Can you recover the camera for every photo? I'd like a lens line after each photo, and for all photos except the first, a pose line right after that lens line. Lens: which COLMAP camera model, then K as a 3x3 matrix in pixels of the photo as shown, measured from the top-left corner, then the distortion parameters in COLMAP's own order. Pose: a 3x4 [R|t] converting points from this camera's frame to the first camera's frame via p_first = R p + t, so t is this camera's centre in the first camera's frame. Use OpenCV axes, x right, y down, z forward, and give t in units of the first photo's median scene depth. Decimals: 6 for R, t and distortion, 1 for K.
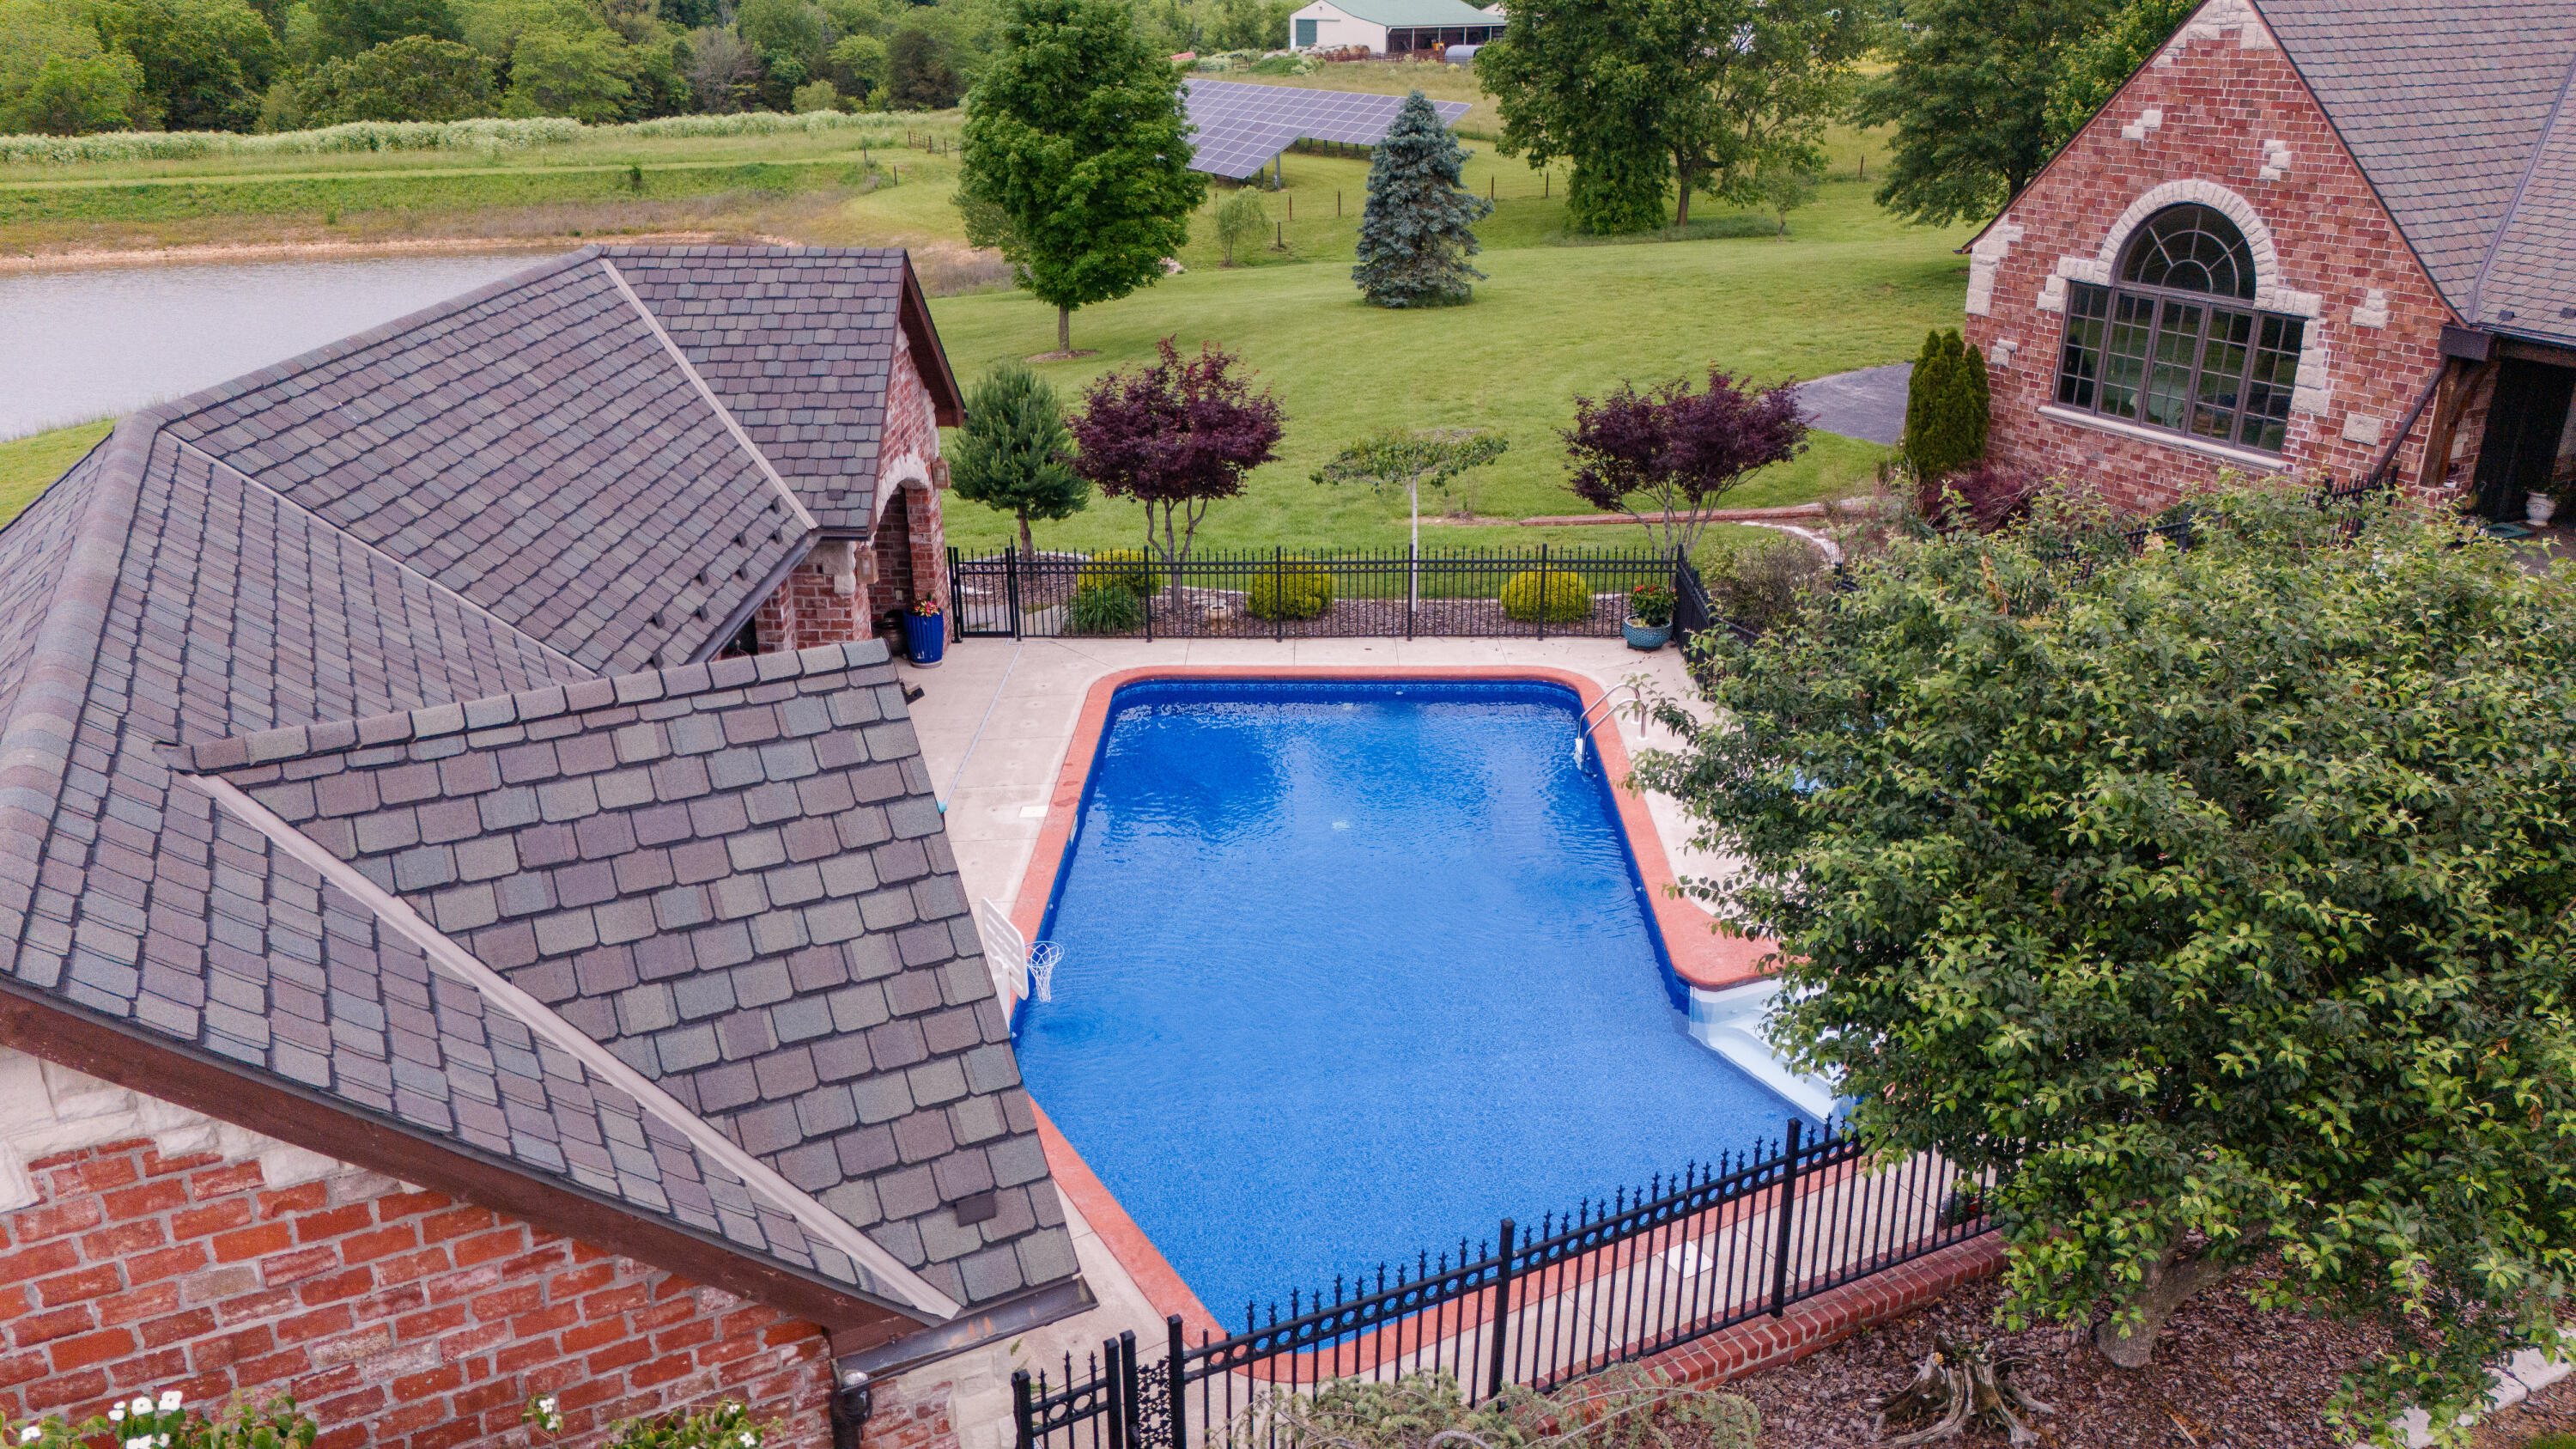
lens RADIAL K [[1888.4, 0, 1287.1], [0, 1888.4, 727.9], [0, 0, 1]] dist [0.062892, -0.049817]
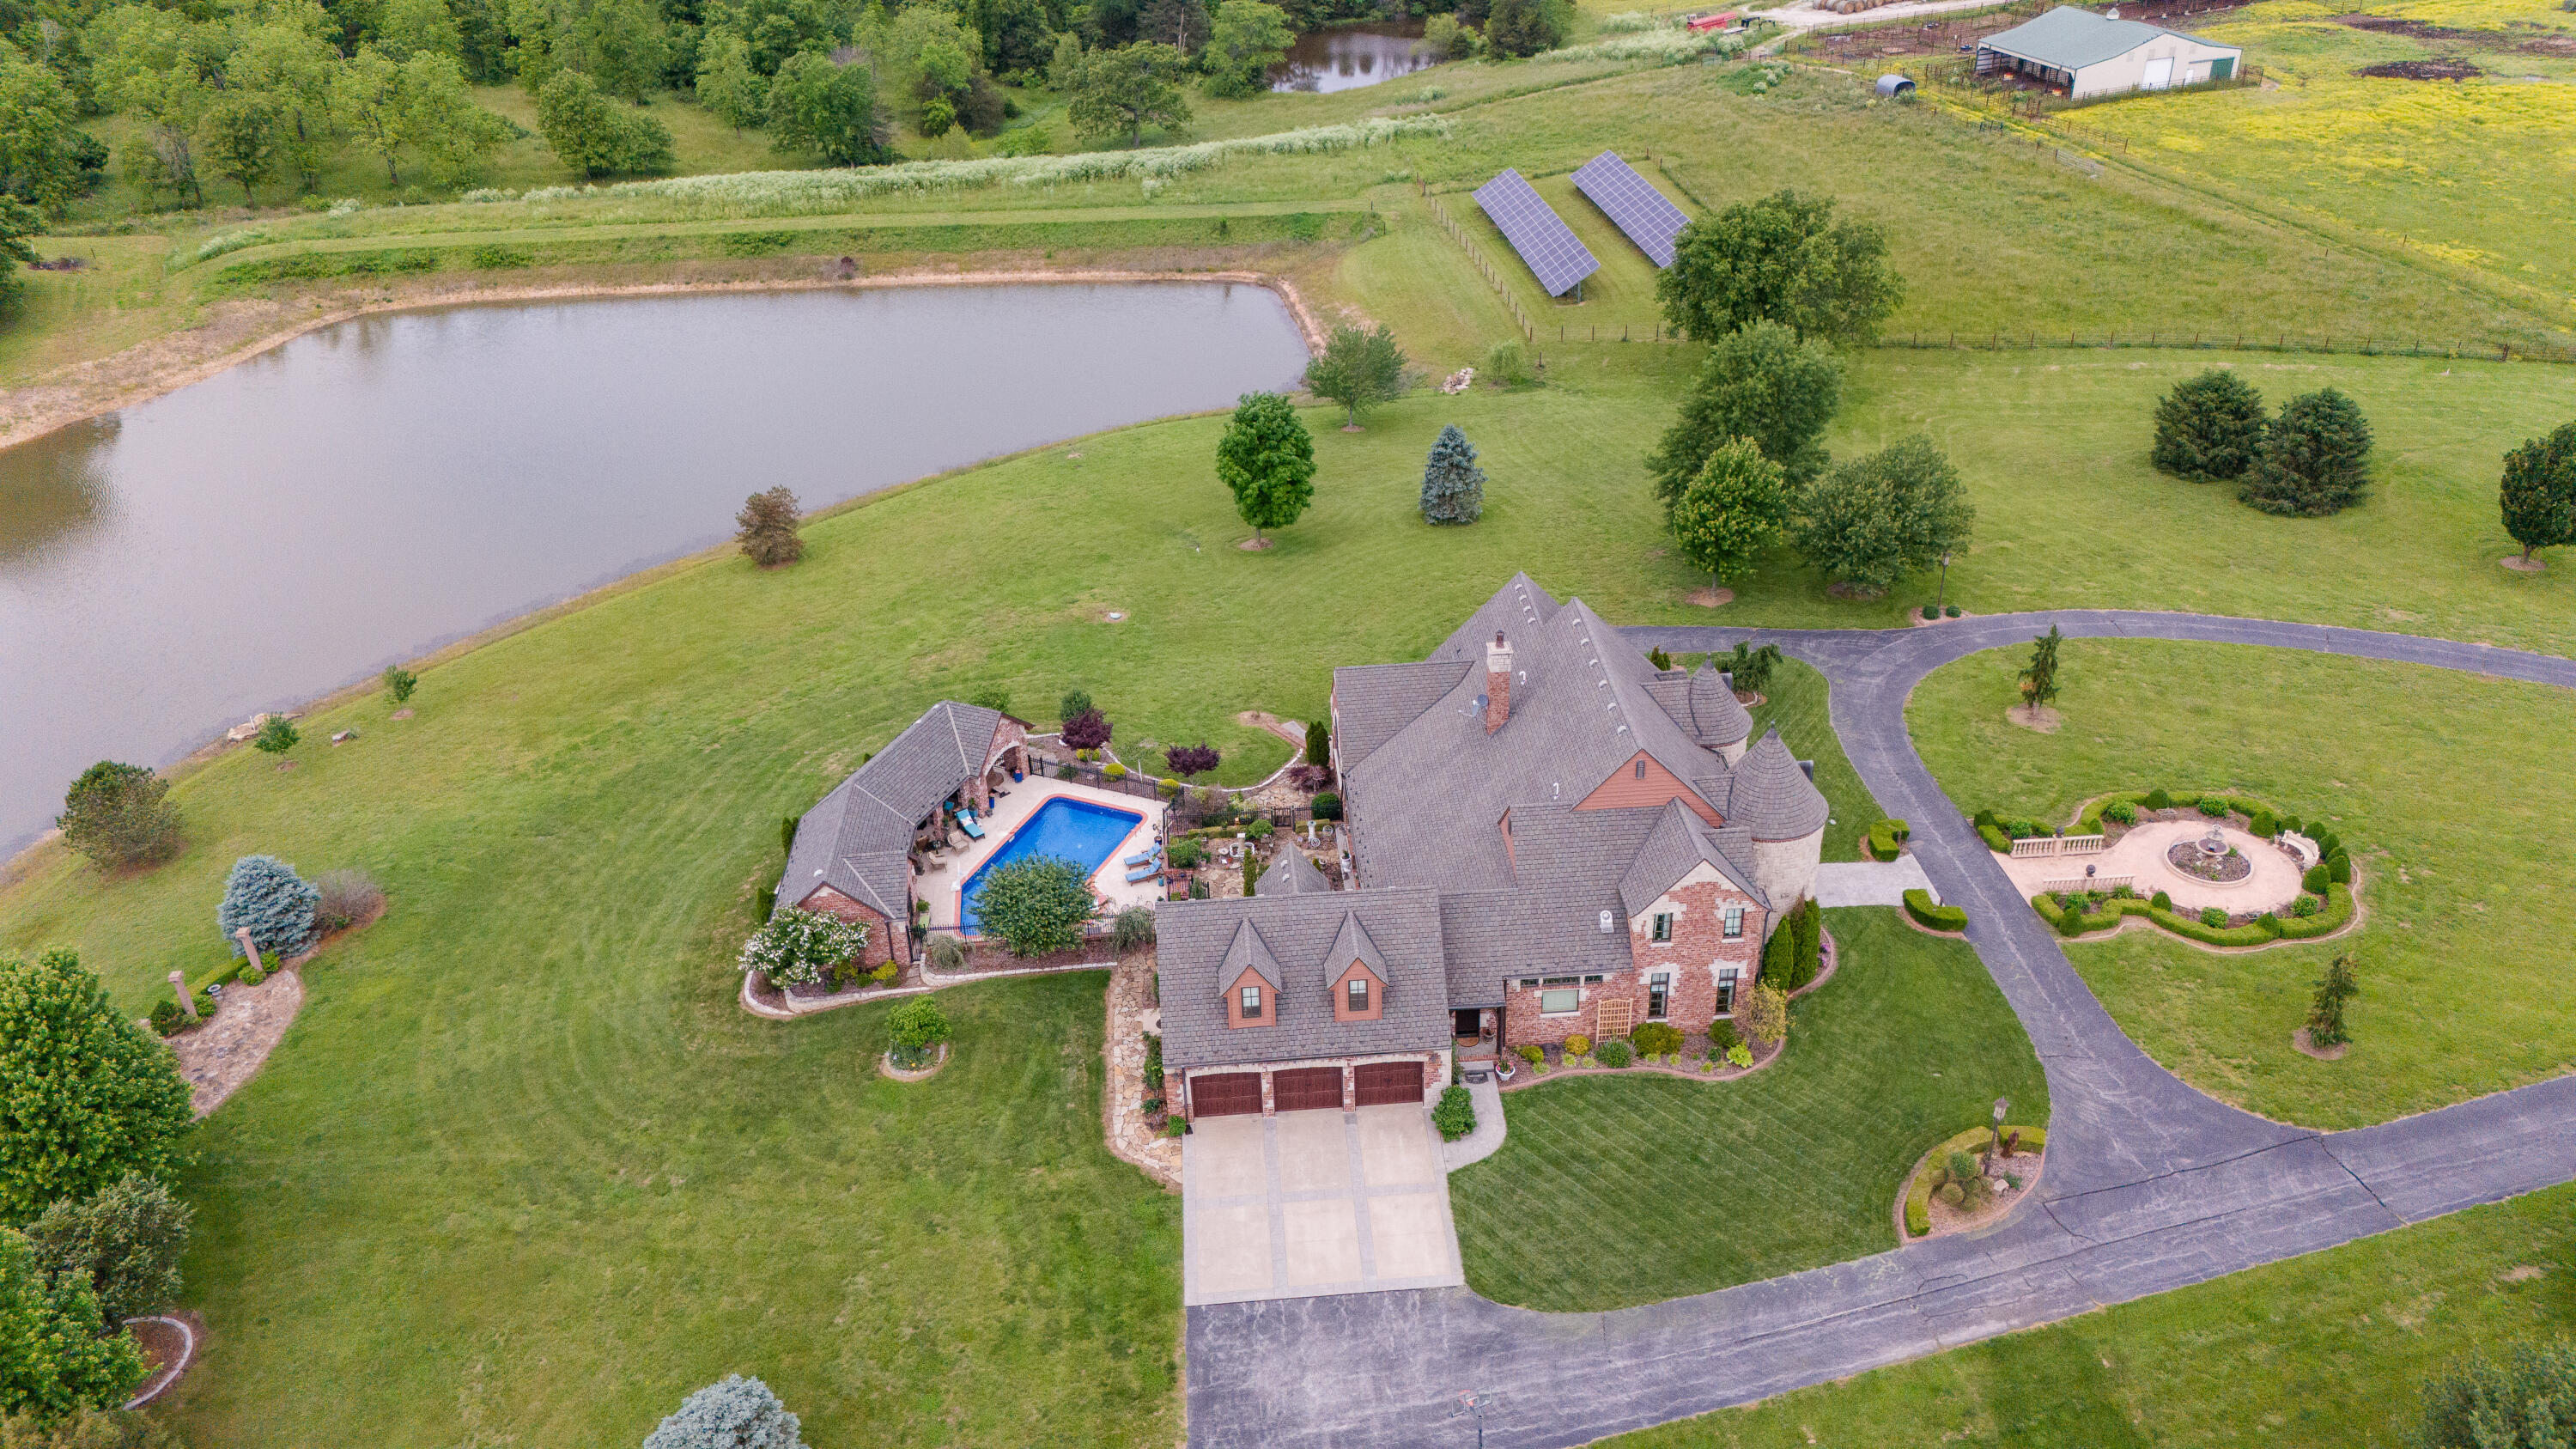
lens RADIAL K [[1888.4, 0, 1285.4], [0, 1888.4, 719.9], [0, 0, 1]] dist [0.062892, -0.049817]
pose [[0.920675, 0.168547, -0.352064, 0.358534], [-0.109944, 0.977426, 0.180420, -0.196056], [0.374526, -0.127401, 0.918422, -0.519402]]
